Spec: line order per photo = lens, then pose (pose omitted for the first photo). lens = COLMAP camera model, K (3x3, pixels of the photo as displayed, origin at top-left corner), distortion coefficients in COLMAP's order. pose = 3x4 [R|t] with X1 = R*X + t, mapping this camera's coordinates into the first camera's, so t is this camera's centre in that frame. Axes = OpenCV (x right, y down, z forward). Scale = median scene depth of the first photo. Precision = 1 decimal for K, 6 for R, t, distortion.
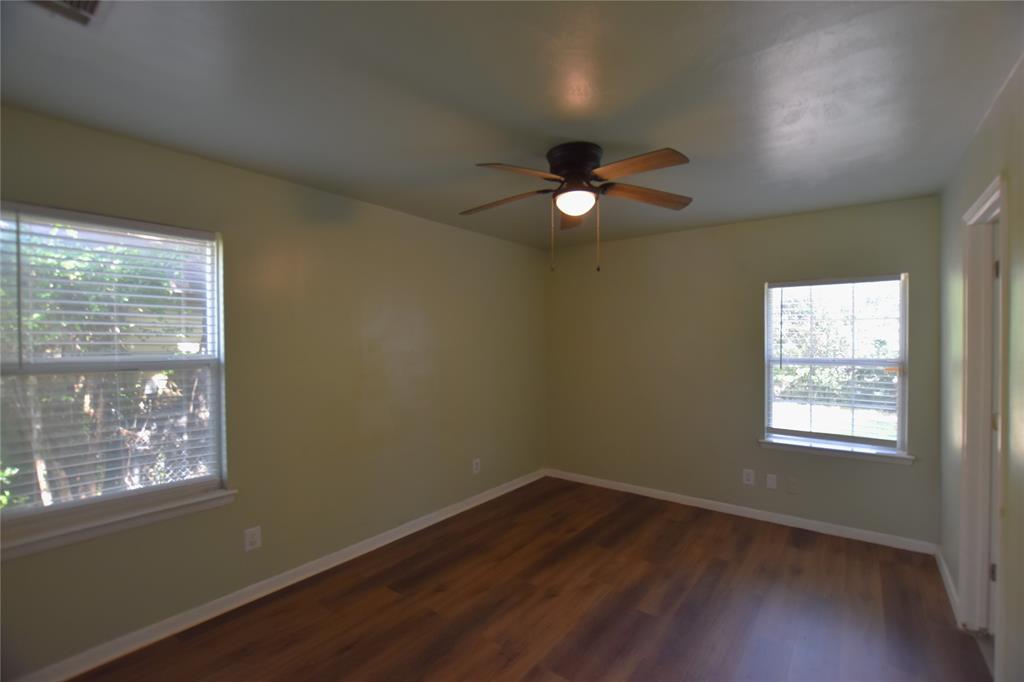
lens RADIAL K [[460.1, 0, 530.9], [0, 460.1, 343.1], [0, 0, 1]] dist [0.000108, -0.000059]
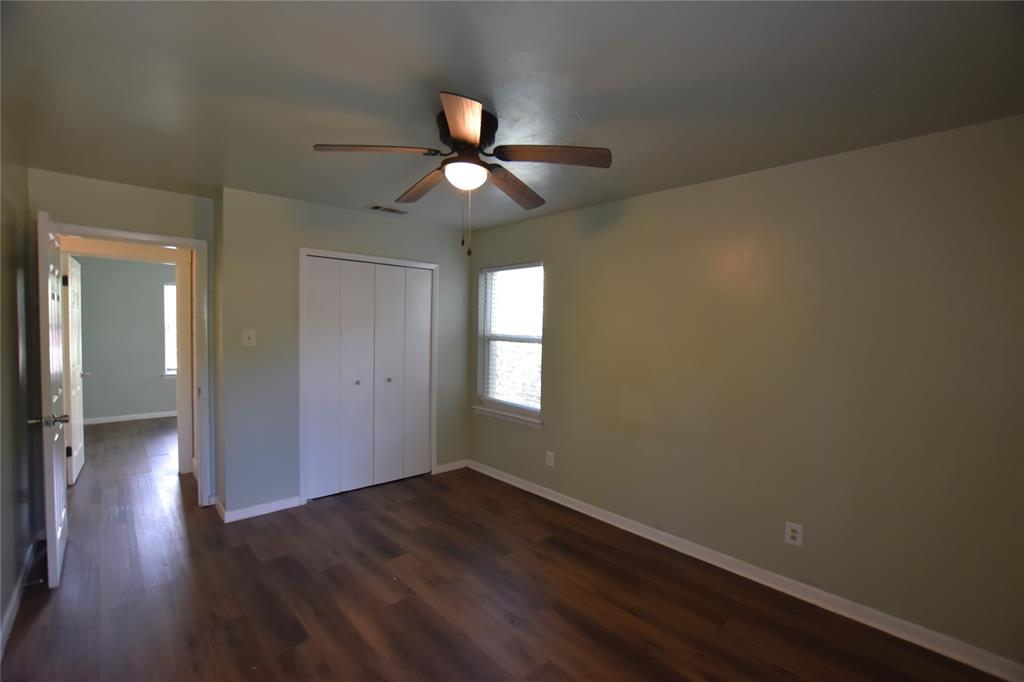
lens RADIAL K [[466.5, 0, 512.0], [0, 466.5, 341.0], [0, 0, 1]] dist [-0.038655, 0.000013]
pose [[-0.215966, 0.032663, -0.975855, 0.885161], [-0.025177, 0.998922, 0.039007, -0.018922], [0.976076, 0.032993, -0.214910, 1.168777]]
